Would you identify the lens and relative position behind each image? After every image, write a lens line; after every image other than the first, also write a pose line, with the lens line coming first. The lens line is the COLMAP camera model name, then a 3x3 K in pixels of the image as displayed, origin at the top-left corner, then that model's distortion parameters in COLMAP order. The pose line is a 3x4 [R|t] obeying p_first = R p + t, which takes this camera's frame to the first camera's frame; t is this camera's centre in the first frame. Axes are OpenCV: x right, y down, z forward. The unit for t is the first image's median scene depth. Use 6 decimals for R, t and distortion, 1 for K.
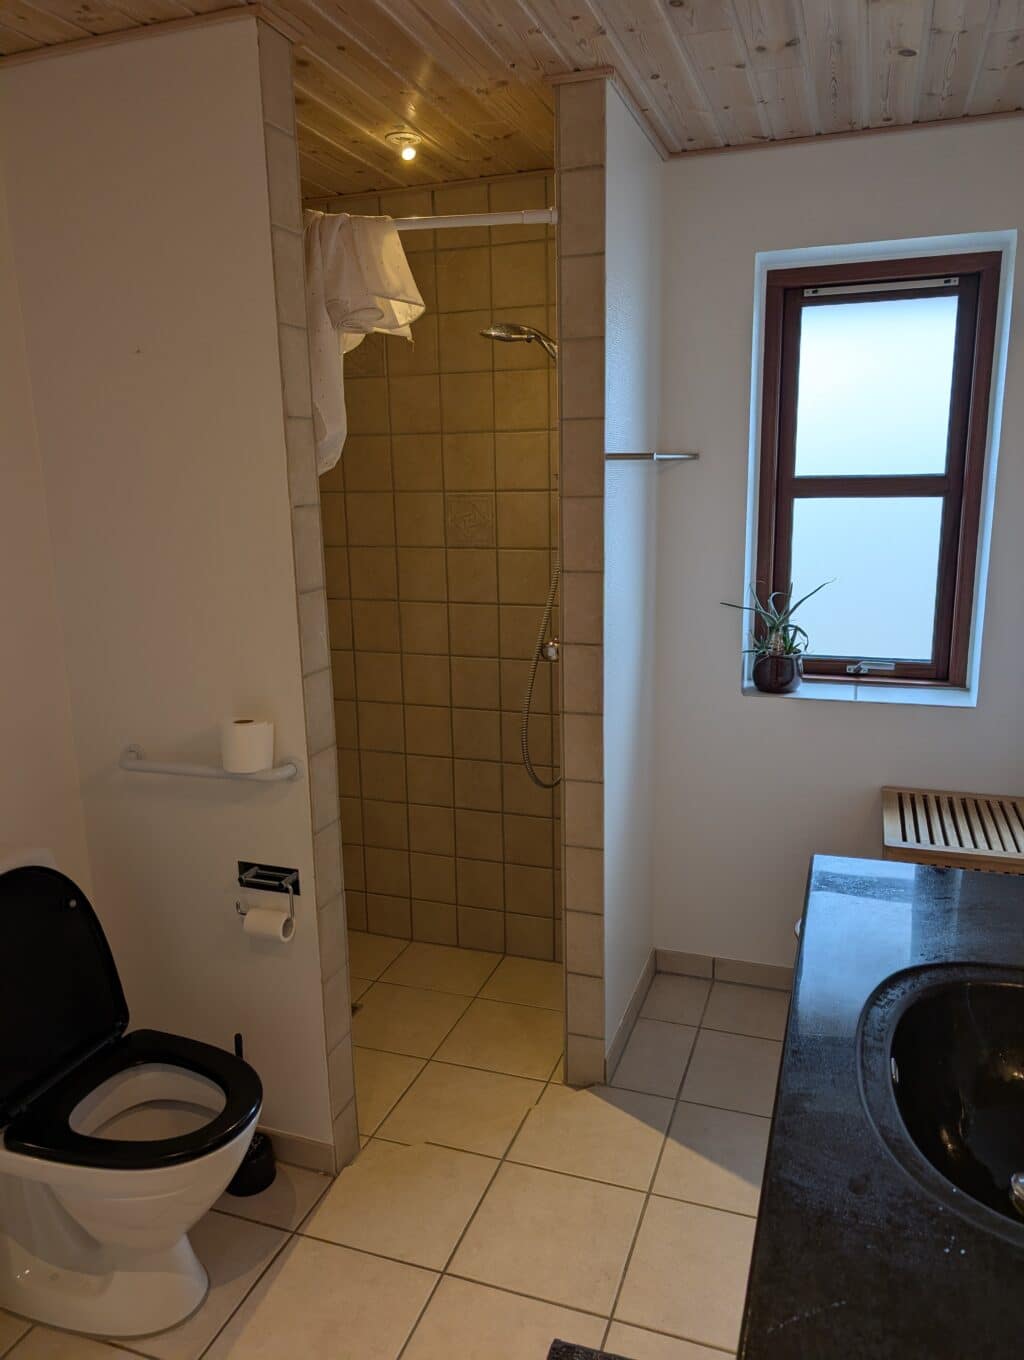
lens RADIAL K [[979.2, 0, 512.0], [0, 979.2, 680.0], [0, 0, 1]] dist [0.017781, -0.011623]
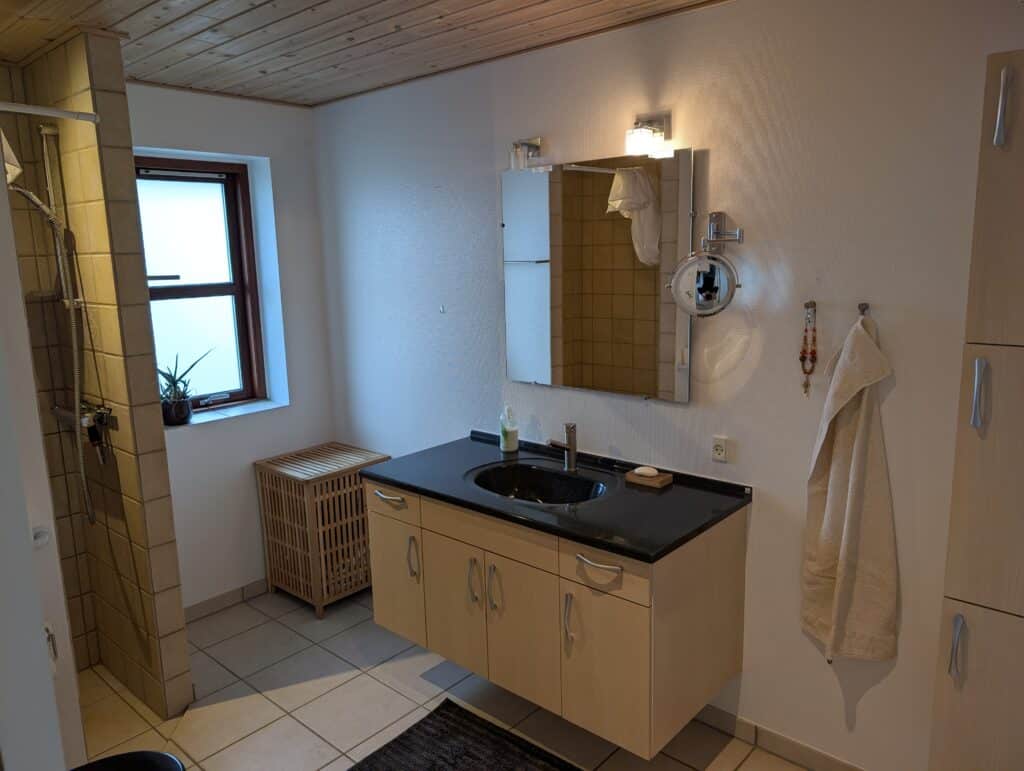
lens RADIAL K [[737.3, 0, 512.0], [0, 737.3, 385.5], [0, 0, 1]] dist [0.017781, -0.011623]
pose [[0.376621, -0.160369, 0.912381, -0.613660], [0.217836, 0.972615, 0.081036, -0.028624], [-0.900391, 0.168229, 0.401241, 0.049749]]
